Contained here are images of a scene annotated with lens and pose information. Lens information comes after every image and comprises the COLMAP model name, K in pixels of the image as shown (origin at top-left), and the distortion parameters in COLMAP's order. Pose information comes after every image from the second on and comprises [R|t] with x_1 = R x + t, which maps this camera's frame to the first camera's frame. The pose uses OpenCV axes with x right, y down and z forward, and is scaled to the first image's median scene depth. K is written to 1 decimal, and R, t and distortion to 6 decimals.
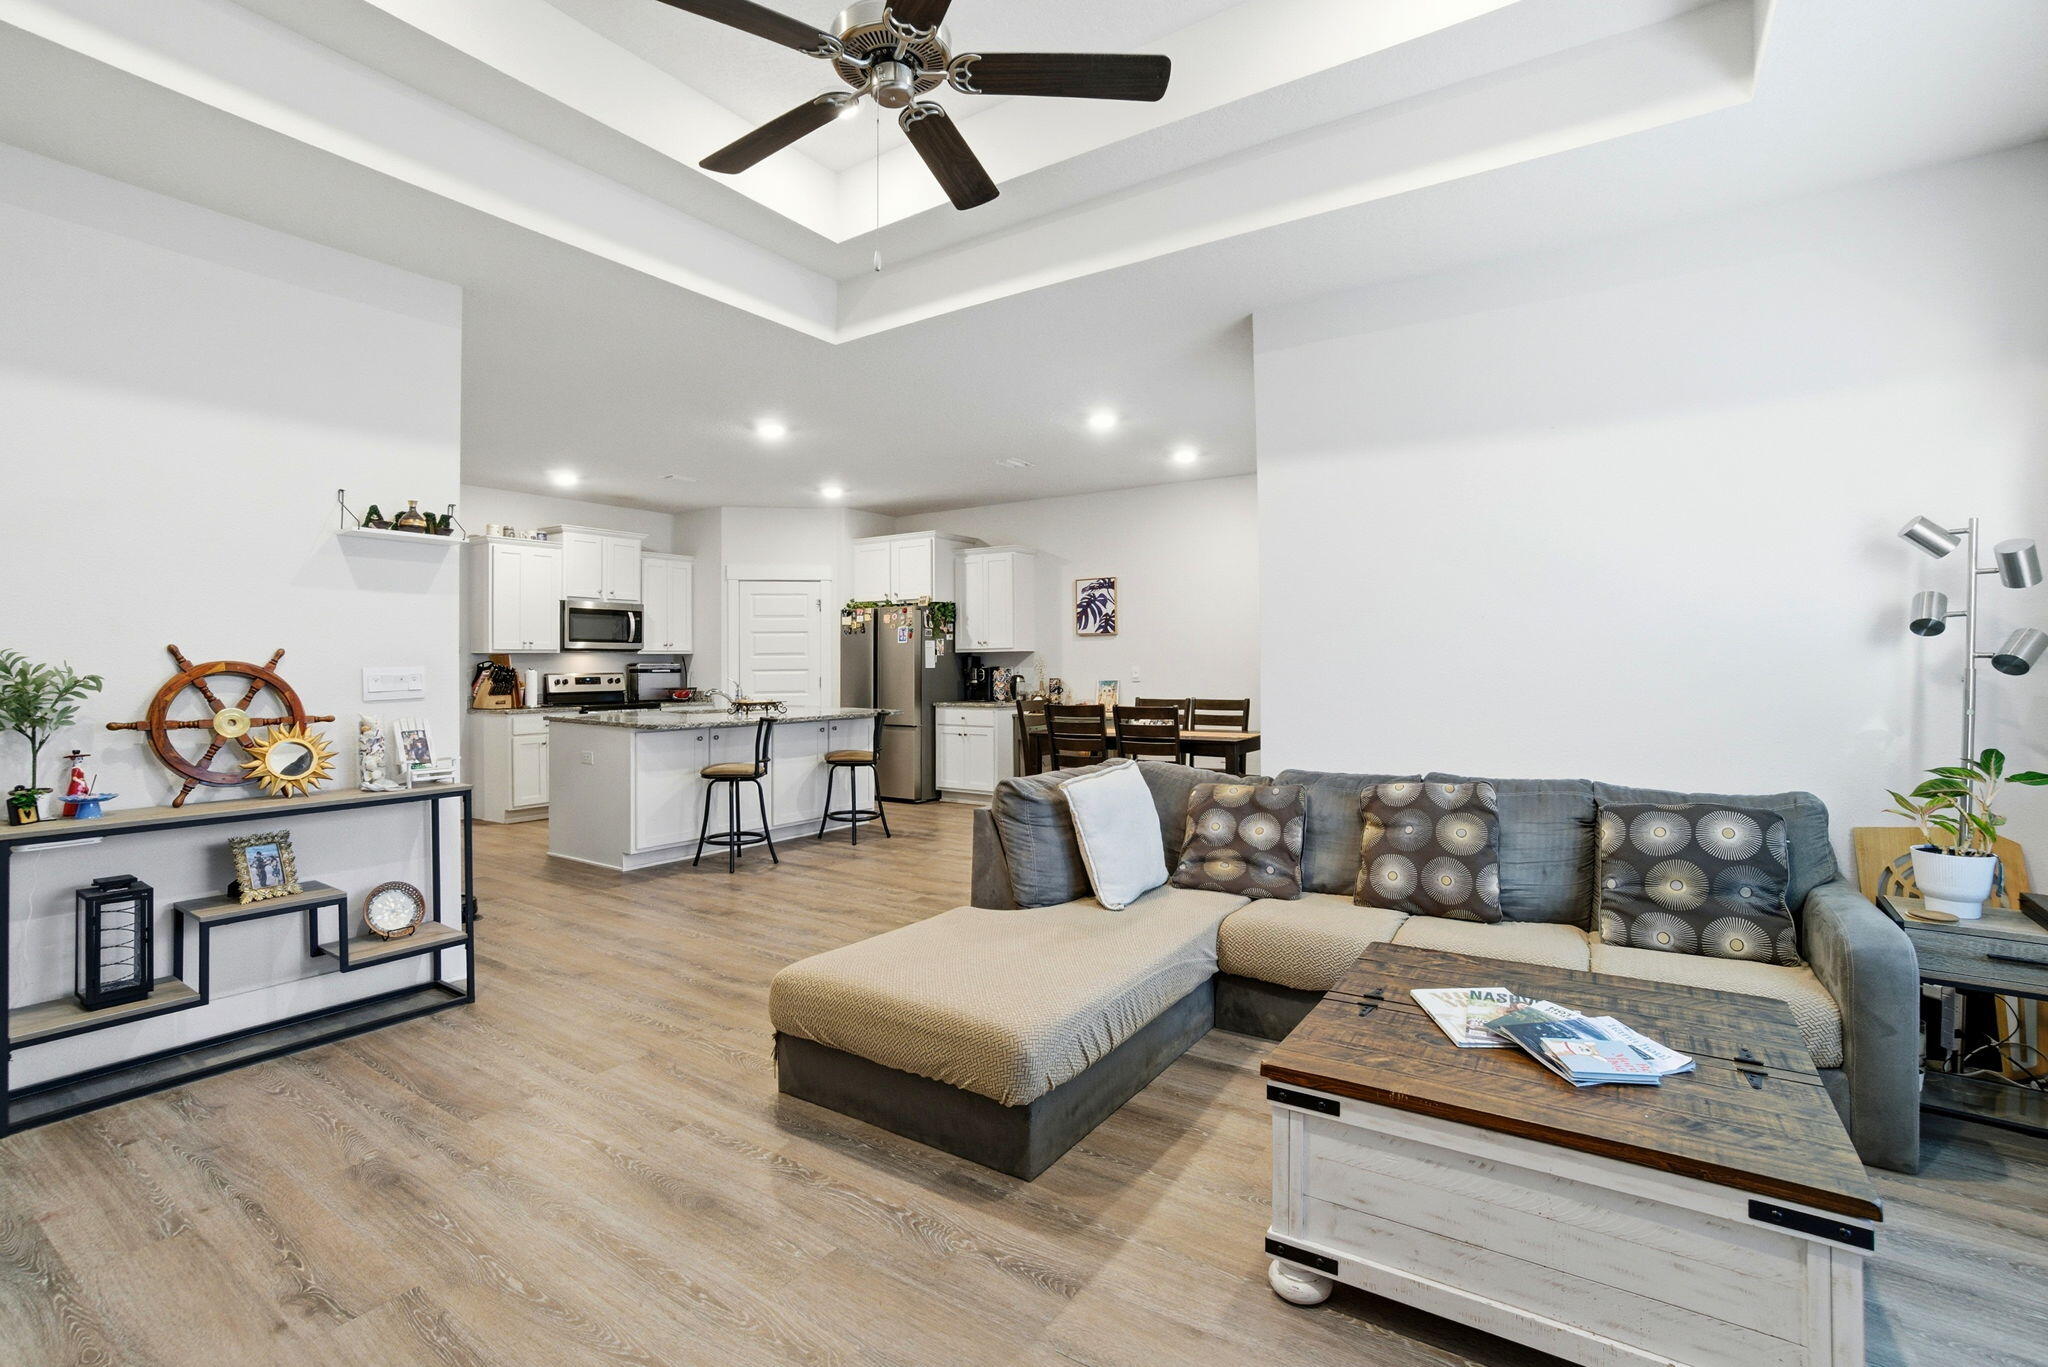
lens RADIAL K [[924.0, 0, 987.1], [0, 924.0, 647.7], [0, 0, 1]] dist [-0.026967, 0.000261]
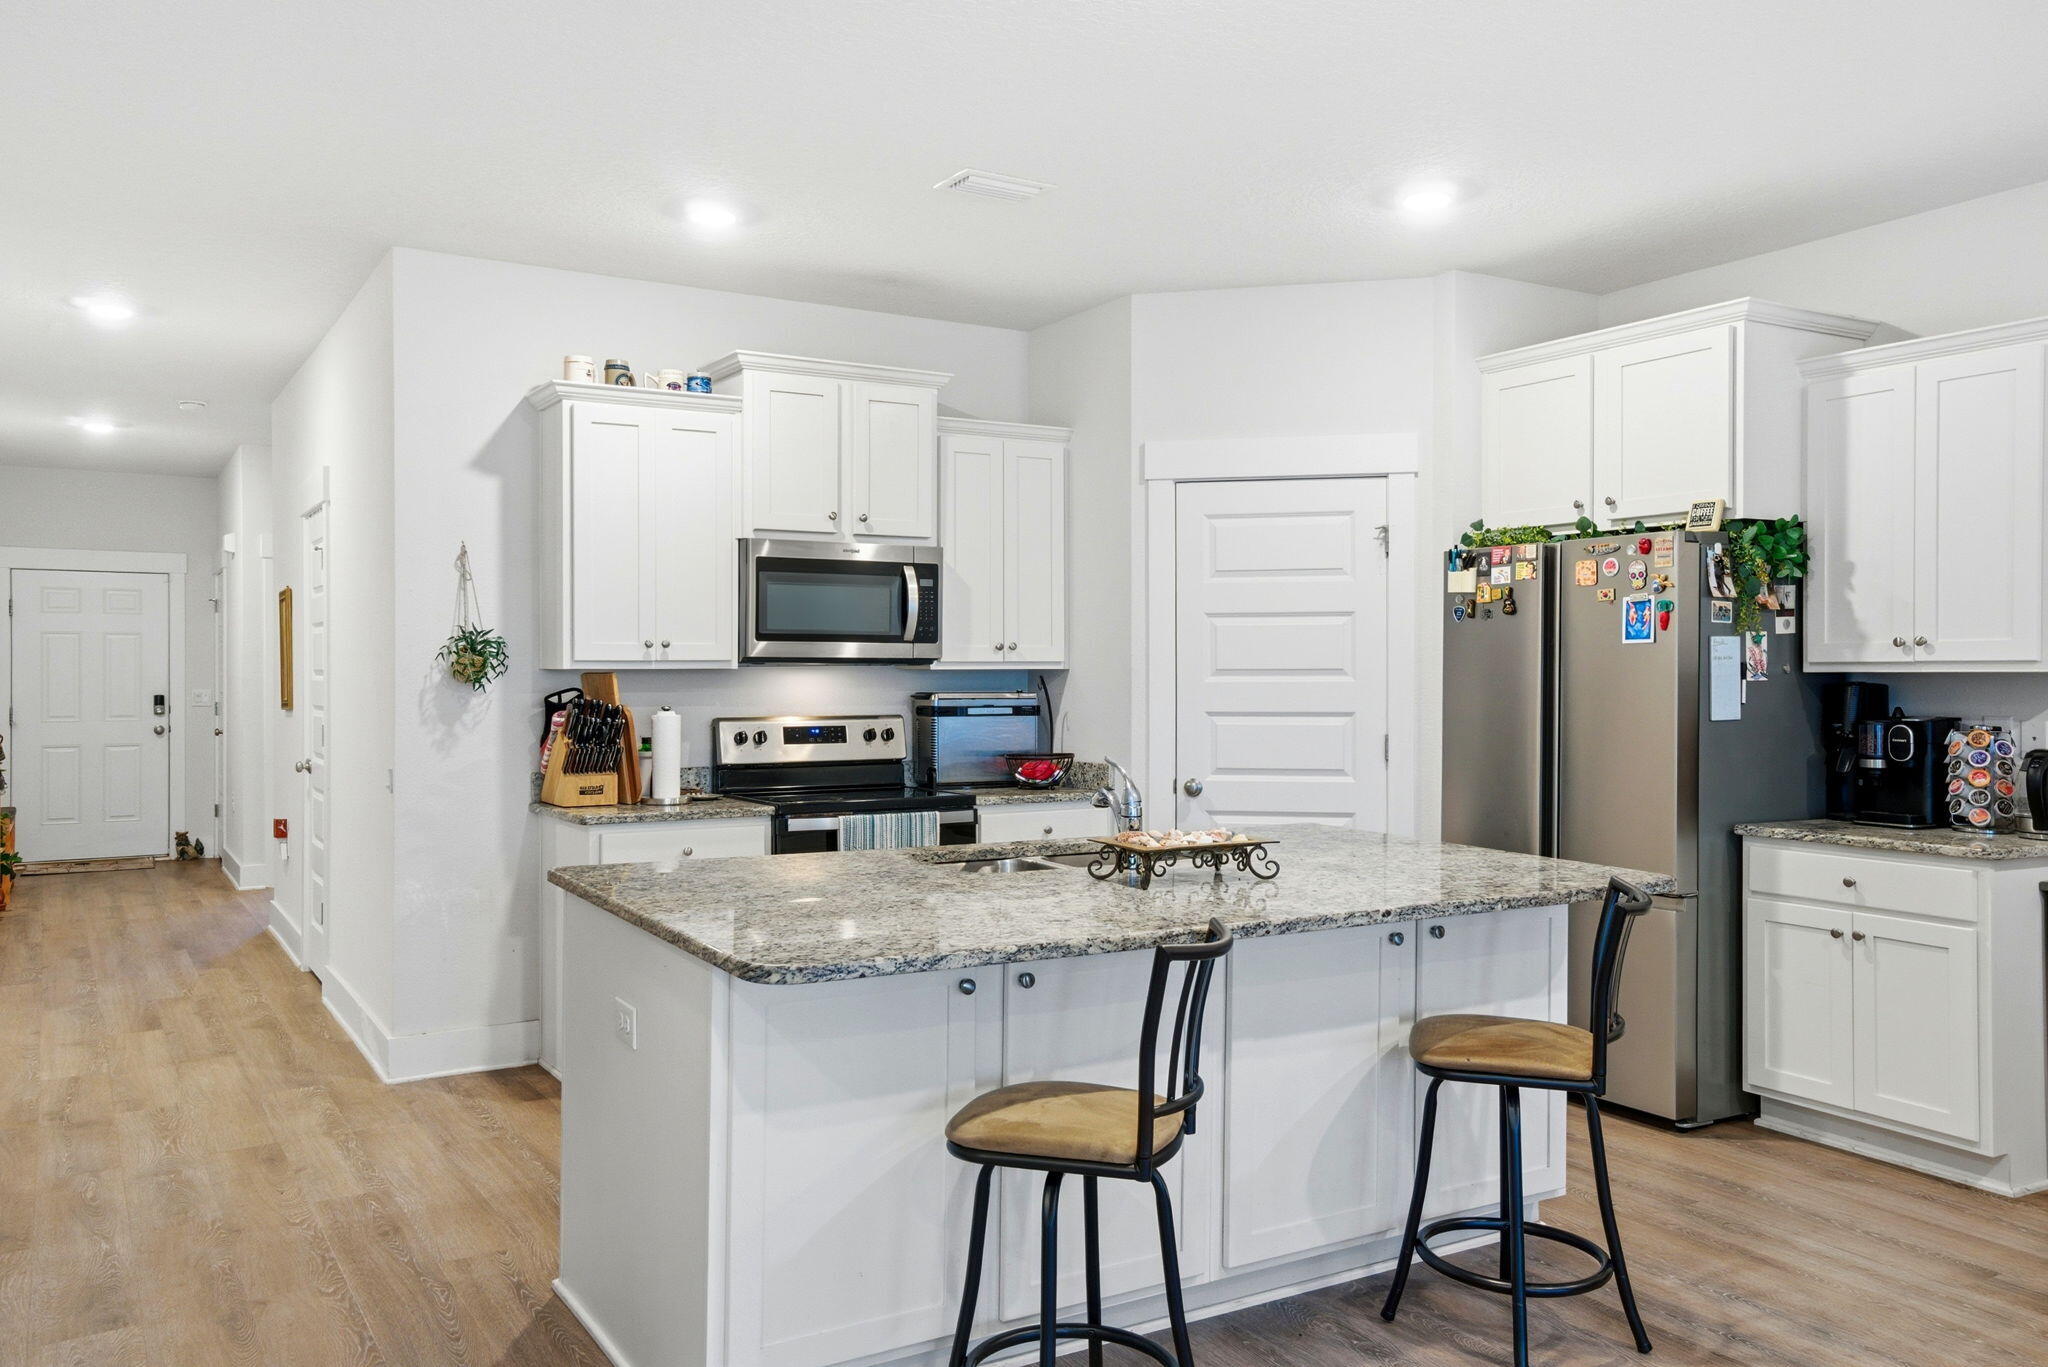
lens RADIAL K [[1540.4, 0, 1030.4], [0, 1540.4, 675.7], [0, 0, 1]] dist [0.013651, 0.062017]
pose [[0.920691, 0.008998, -0.390189, -0.076593], [-0.000071, 0.999738, 0.022886, -0.006458], [0.390293, -0.021043, 0.920450, 0.404723]]
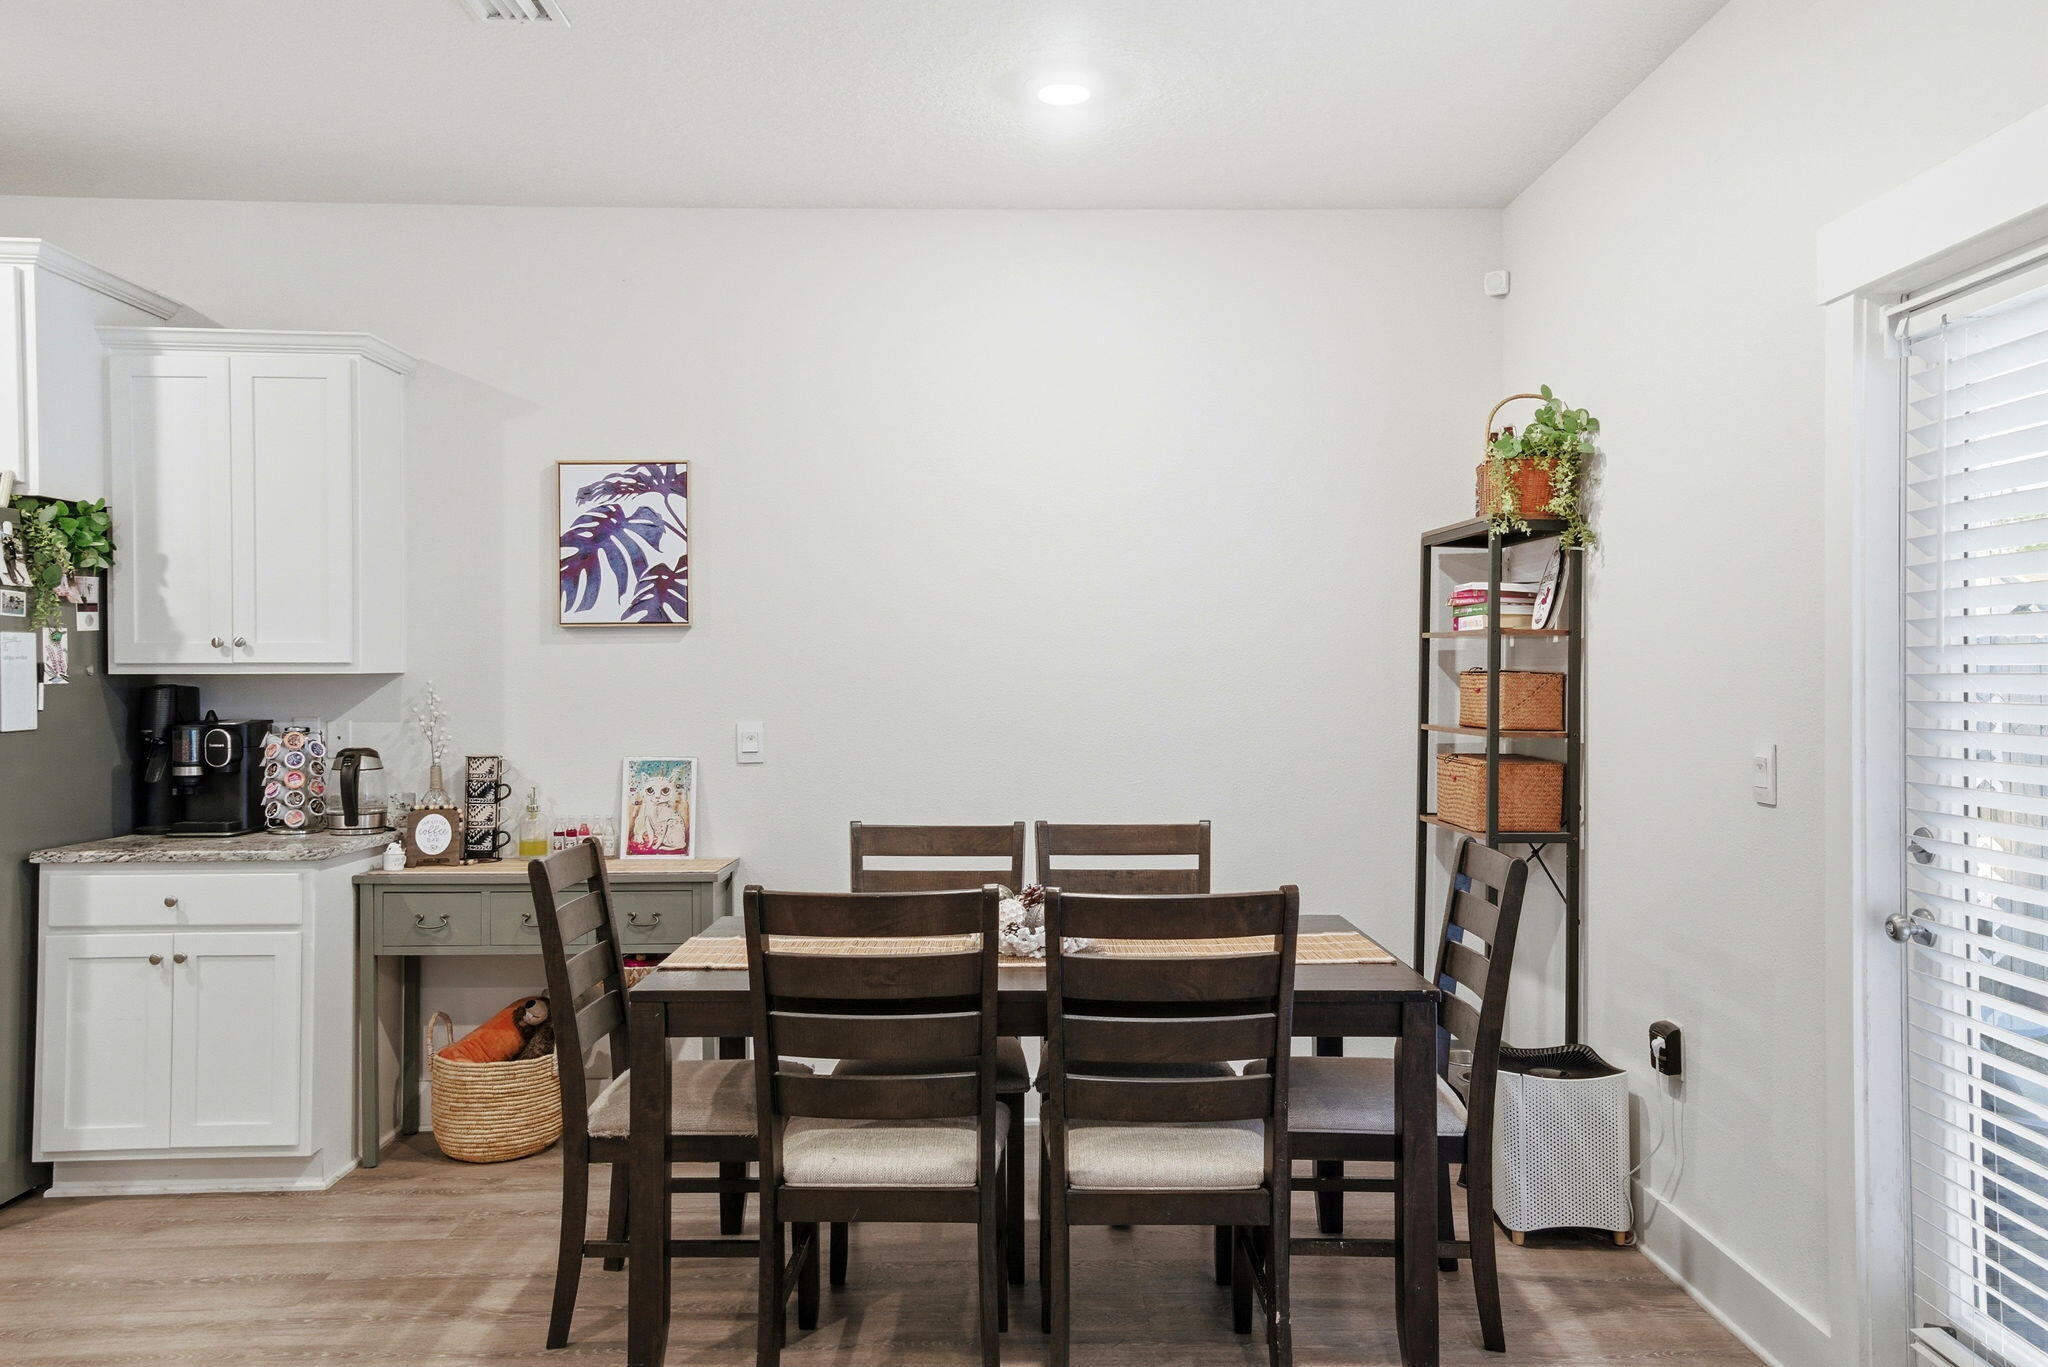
lens RADIAL K [[1540.4, 0, 1020.0], [0, 1540.4, 673.0], [0, 0, 1]] dist [0.013651, 0.062017]
pose [[0.806216, 0.005540, 0.591595, -0.100180], [-0.015257, 0.999818, 0.011430, -0.005616], [-0.591424, -0.018241, 0.806154, 0.447955]]
